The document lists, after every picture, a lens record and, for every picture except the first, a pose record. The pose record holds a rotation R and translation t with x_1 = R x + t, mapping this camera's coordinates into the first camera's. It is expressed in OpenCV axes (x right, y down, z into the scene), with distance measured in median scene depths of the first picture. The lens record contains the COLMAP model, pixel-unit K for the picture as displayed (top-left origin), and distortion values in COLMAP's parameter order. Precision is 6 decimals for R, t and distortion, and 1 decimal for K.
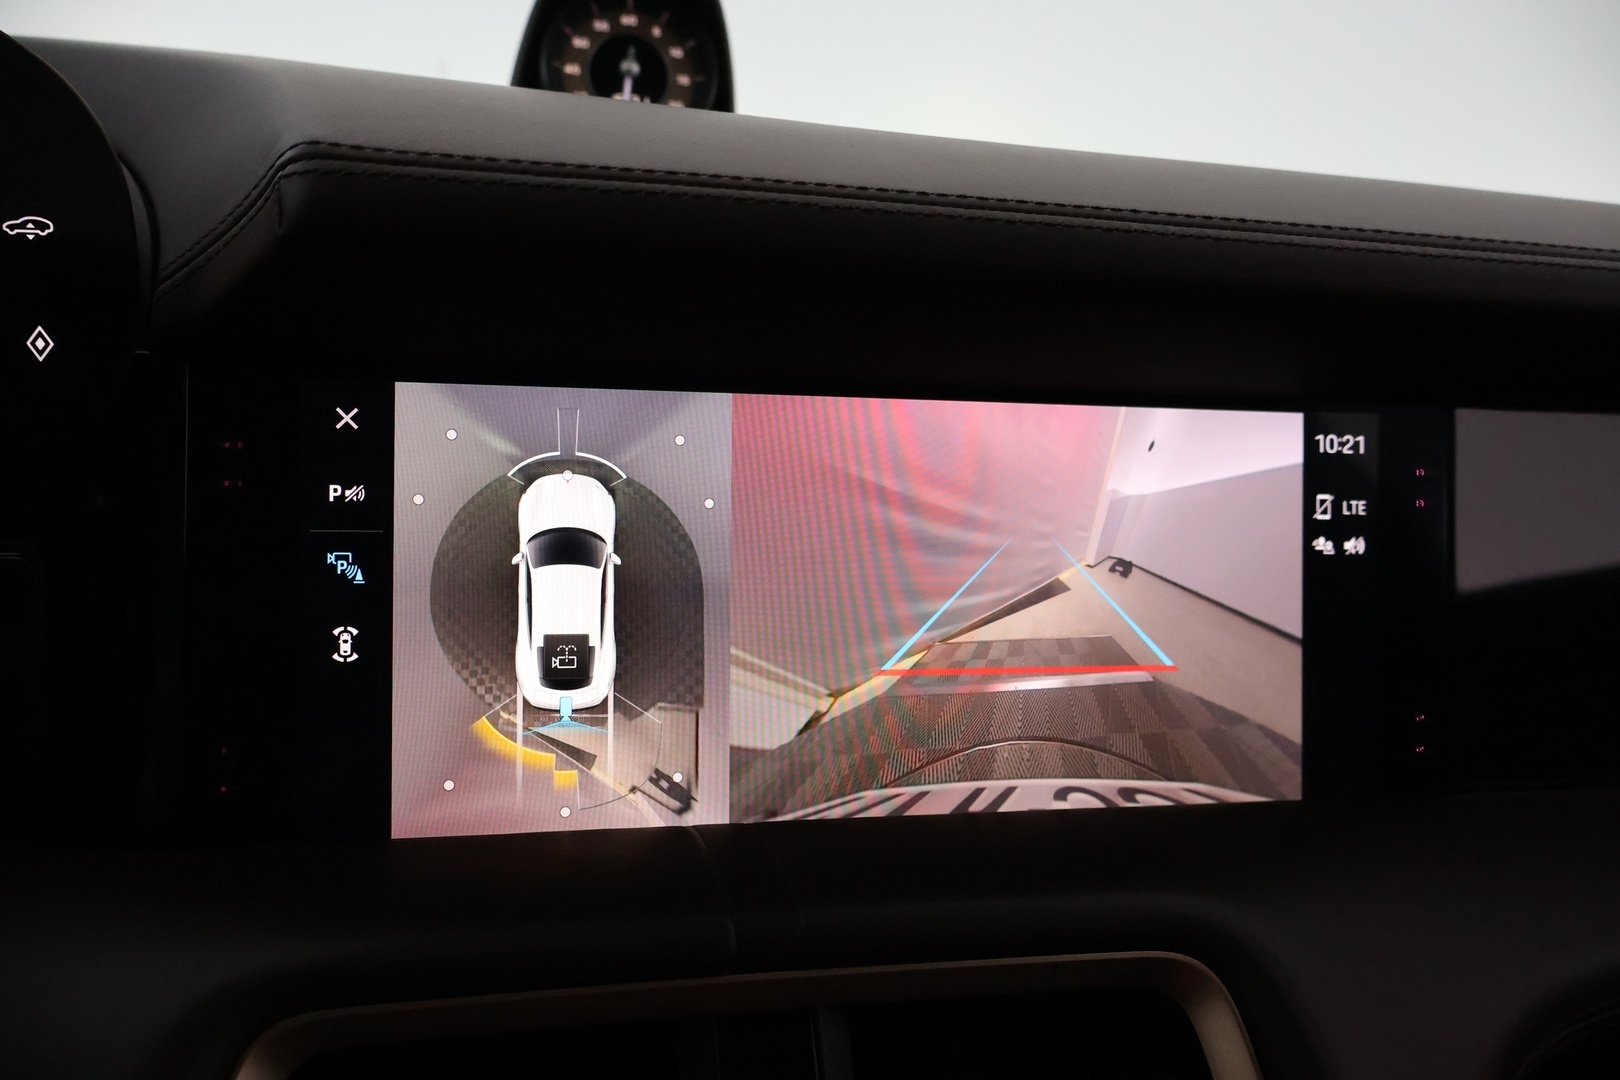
lens RADIAL K [[1368.8, 0, 807.2], [0, 1368.8, 566.1], [0, 0, 1]] dist [-0.009183, 0.009543]
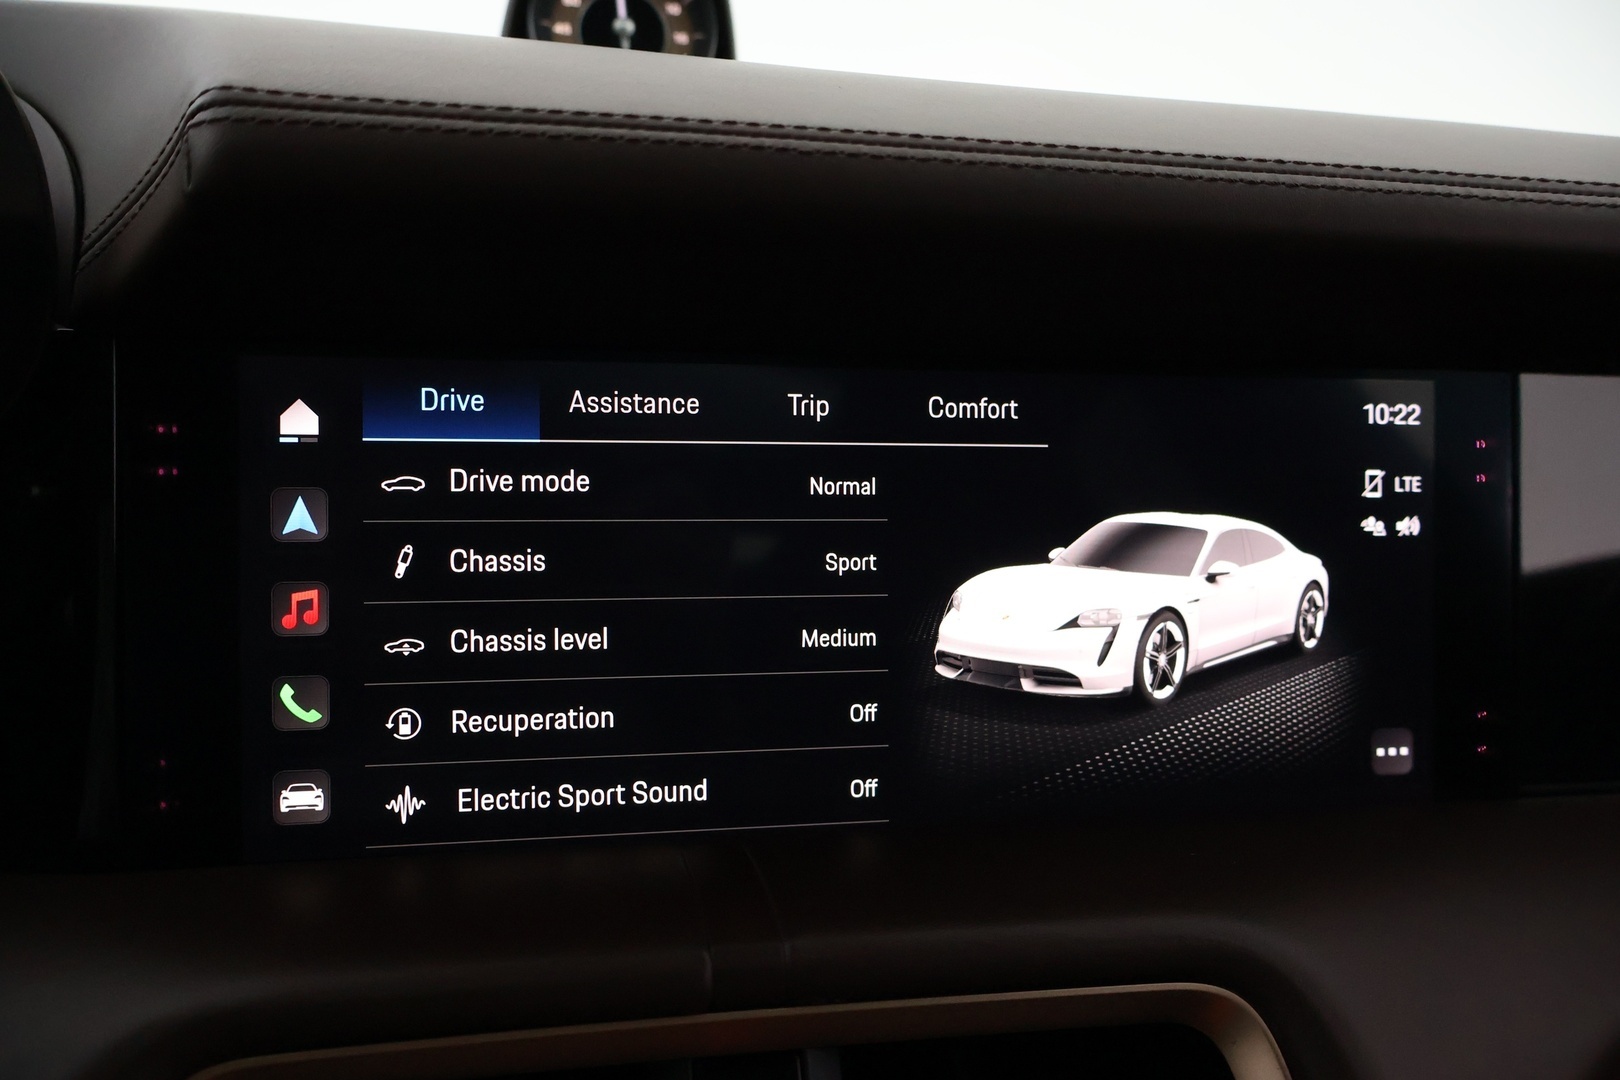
lens RADIAL K [[1368.8, 0, 807.2], [0, 1368.8, 566.1], [0, 0, 1]] dist [-0.009183, 0.009543]
pose [[0.999497, -0.009990, -0.030106, 0.036176], [0.010327, 0.999886, 0.011056, -0.003177], [0.029992, -0.011362, 0.999486, 0.102094]]
